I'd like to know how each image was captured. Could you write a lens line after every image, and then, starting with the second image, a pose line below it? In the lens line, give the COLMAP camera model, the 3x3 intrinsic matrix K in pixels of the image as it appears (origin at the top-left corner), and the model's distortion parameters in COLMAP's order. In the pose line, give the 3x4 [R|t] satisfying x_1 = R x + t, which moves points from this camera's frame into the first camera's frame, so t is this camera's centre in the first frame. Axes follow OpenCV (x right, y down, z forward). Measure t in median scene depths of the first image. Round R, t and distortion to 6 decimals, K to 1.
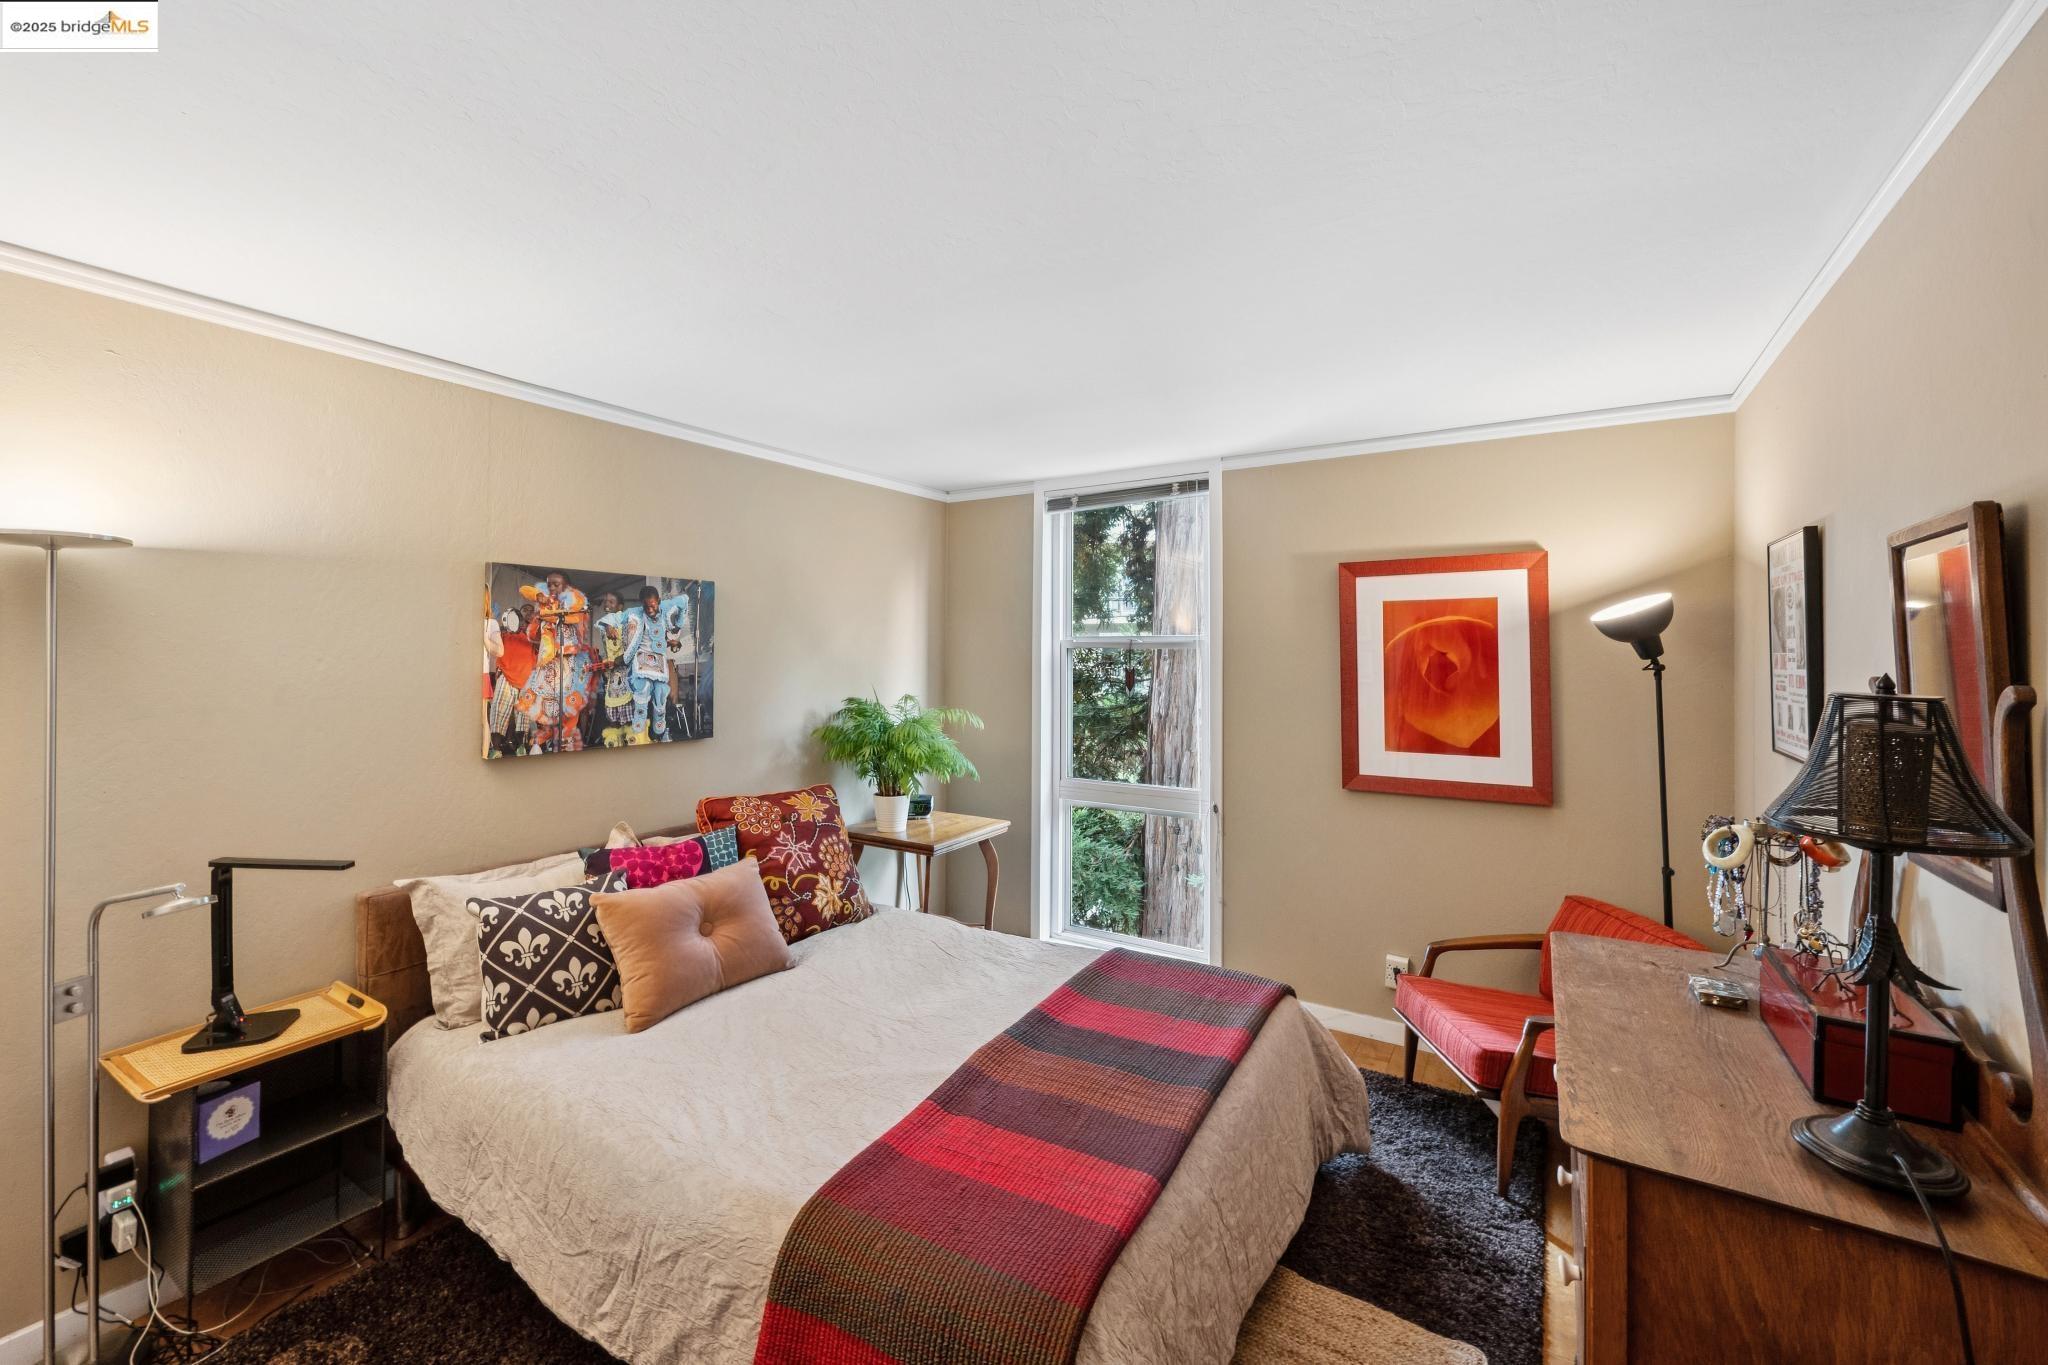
lens RADIAL K [[829.4, 0, 975.9], [0, 829.4, 636.8], [0, 0, 1]] dist [-0.003224, 0.000436]
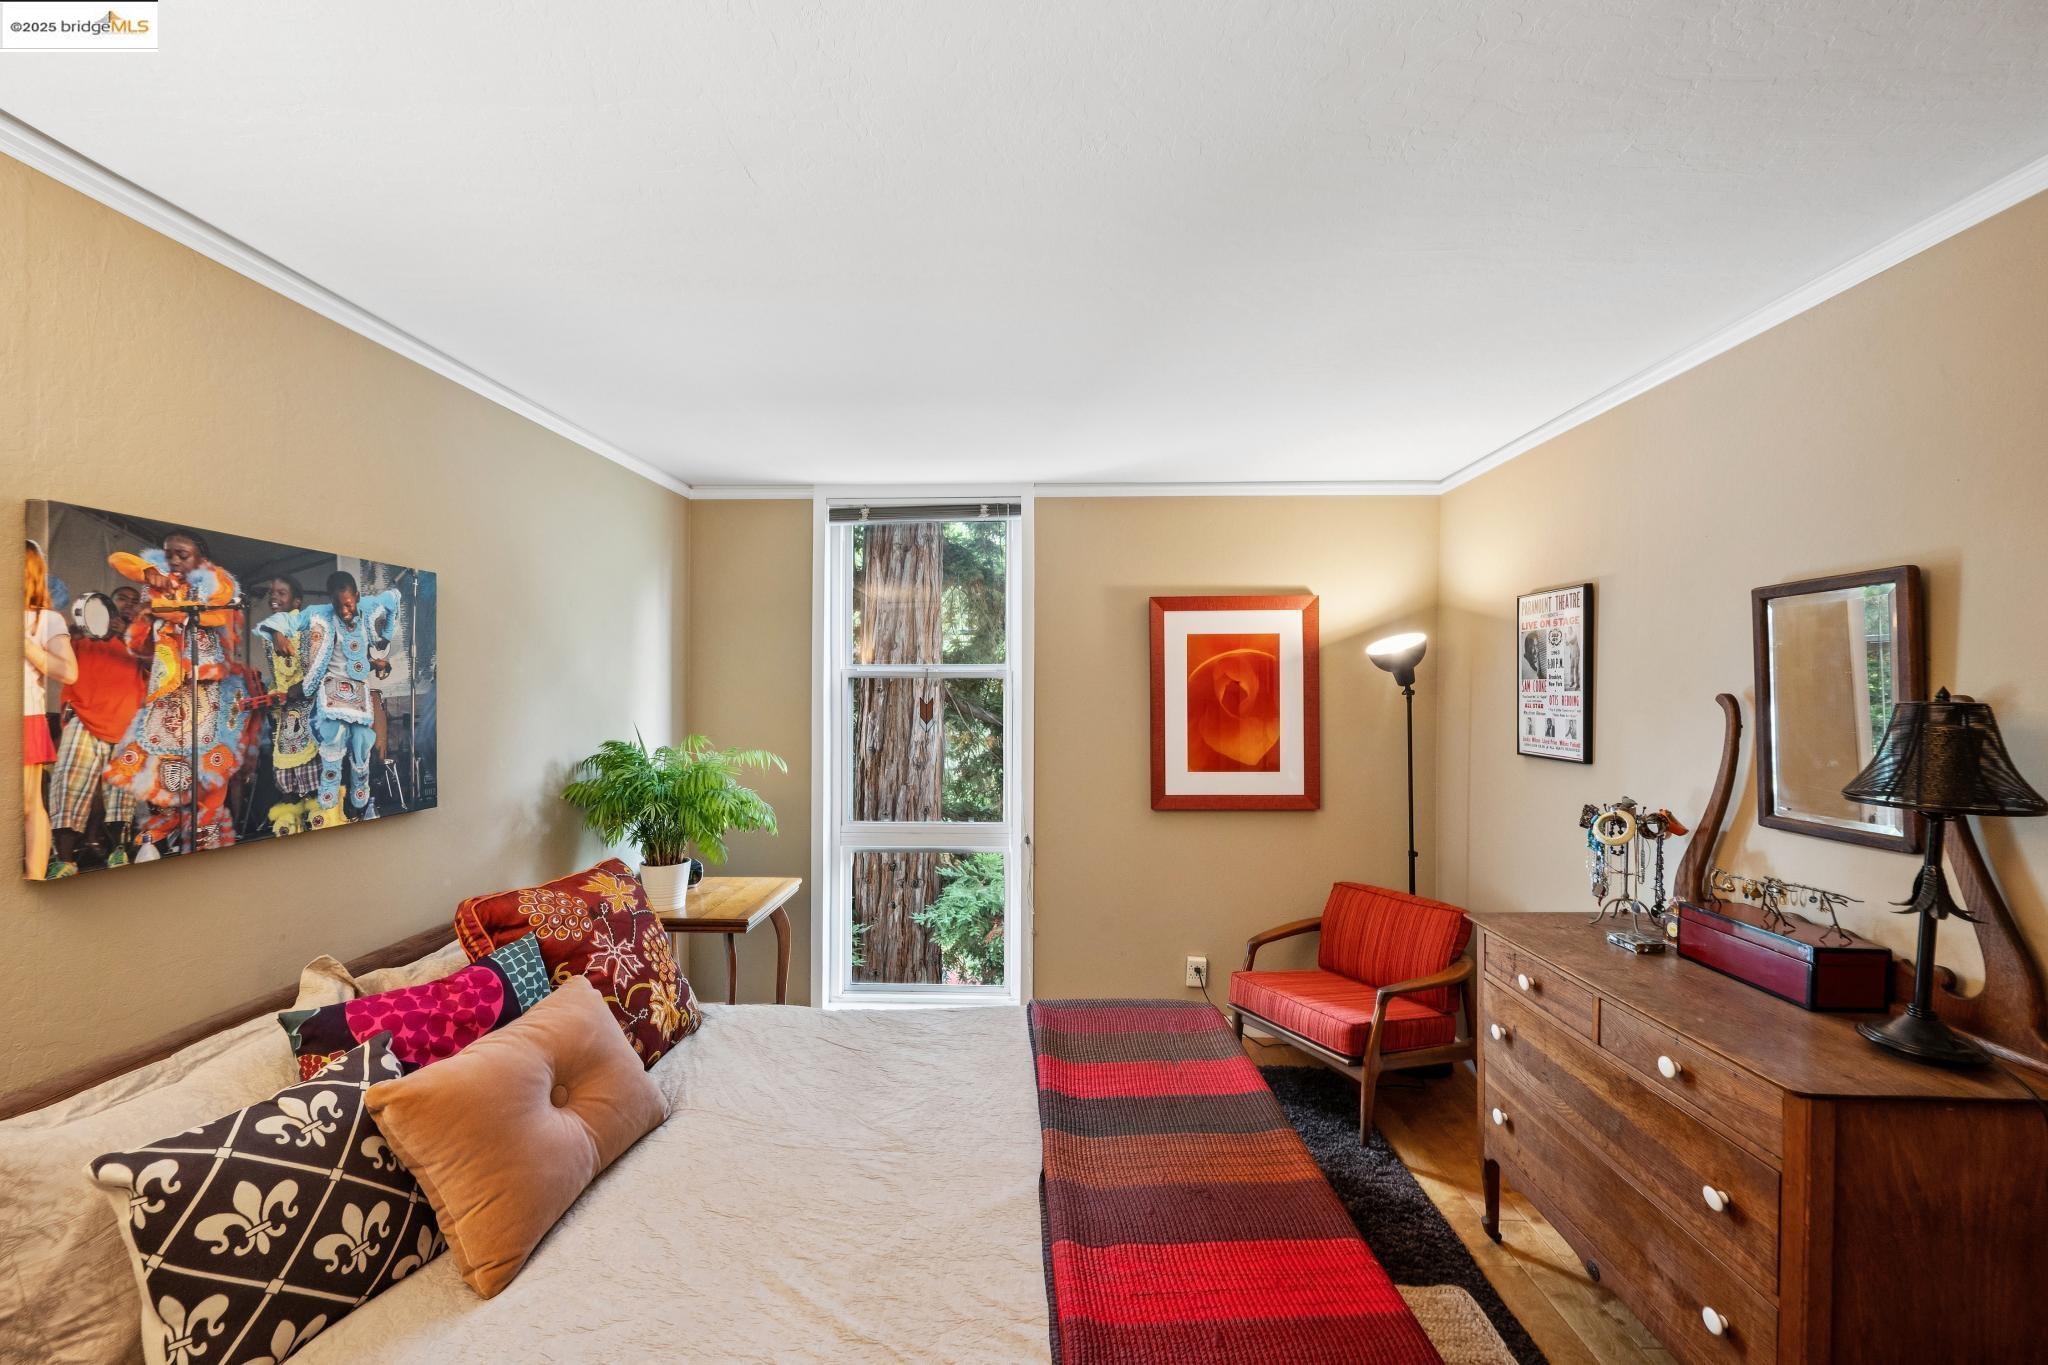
lens RADIAL K [[829.4, 0, 1023.0], [0, 829.4, 692.0], [0, 0, 1]] dist [-0.003224, 0.000436]
pose [[0.853441, -0.004934, 0.521166, -0.288431], [-0.008132, 0.999707, 0.022781, 0.010963], [-0.521126, -0.023681, 0.853151, 0.207435]]
